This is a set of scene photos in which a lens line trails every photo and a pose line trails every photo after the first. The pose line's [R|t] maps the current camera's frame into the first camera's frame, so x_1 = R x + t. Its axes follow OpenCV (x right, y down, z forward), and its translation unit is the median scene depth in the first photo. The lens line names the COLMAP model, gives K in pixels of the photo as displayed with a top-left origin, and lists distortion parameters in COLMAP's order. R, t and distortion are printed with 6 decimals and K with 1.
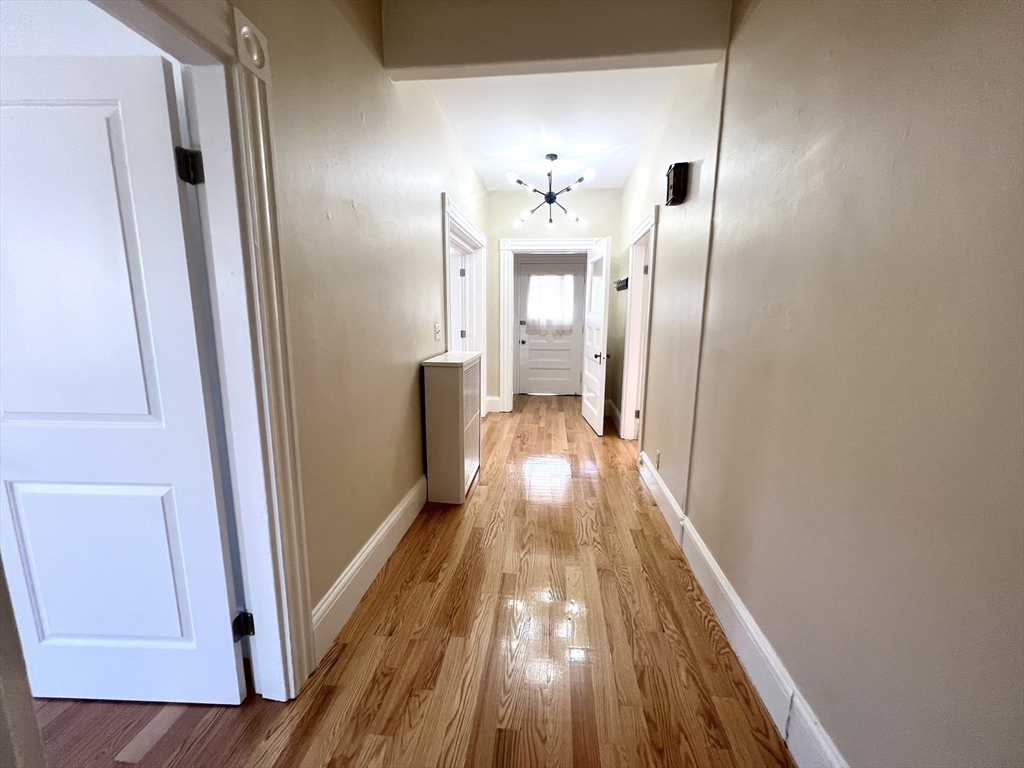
lens RADIAL K [[407.6, 0, 514.3], [0, 407.6, 386.8], [0, 0, 1]] dist [-0.001270, 0.000400]
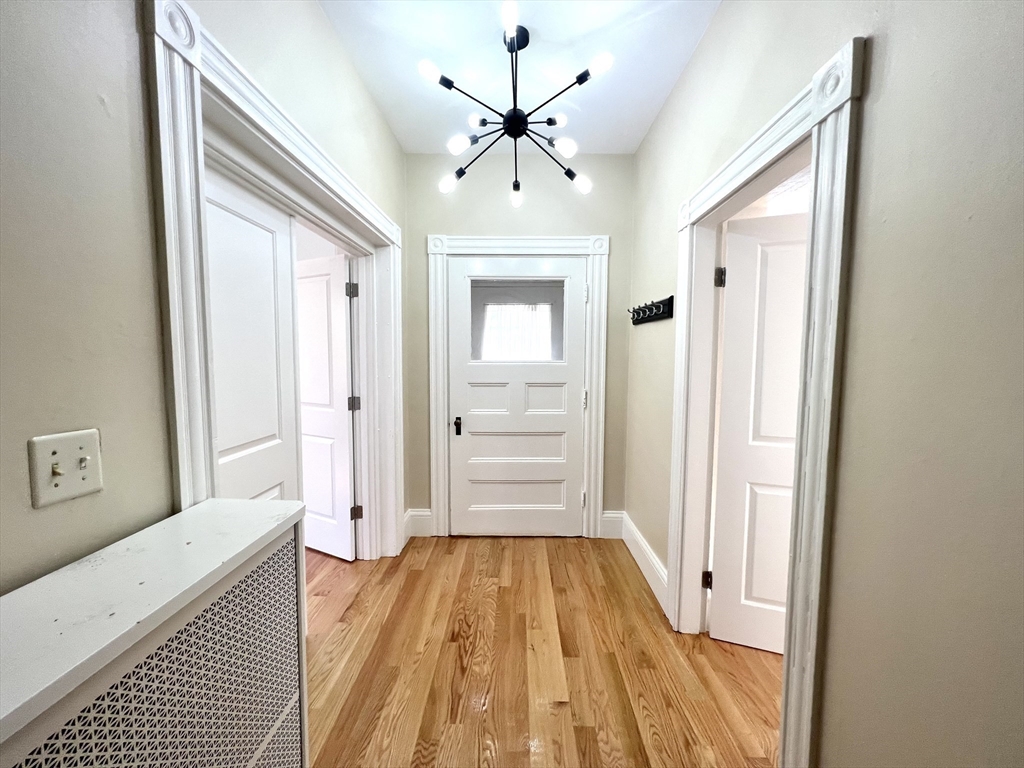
lens RADIAL K [[407.6, 0, 513.1], [0, 407.6, 383.8], [0, 0, 1]] dist [-0.001270, 0.000400]
pose [[0.996727, -0.007761, 0.080471, 0.041828], [0.016263, 0.994282, -0.105542, -0.108682], [-0.079192, 0.106505, 0.991154, 0.515292]]
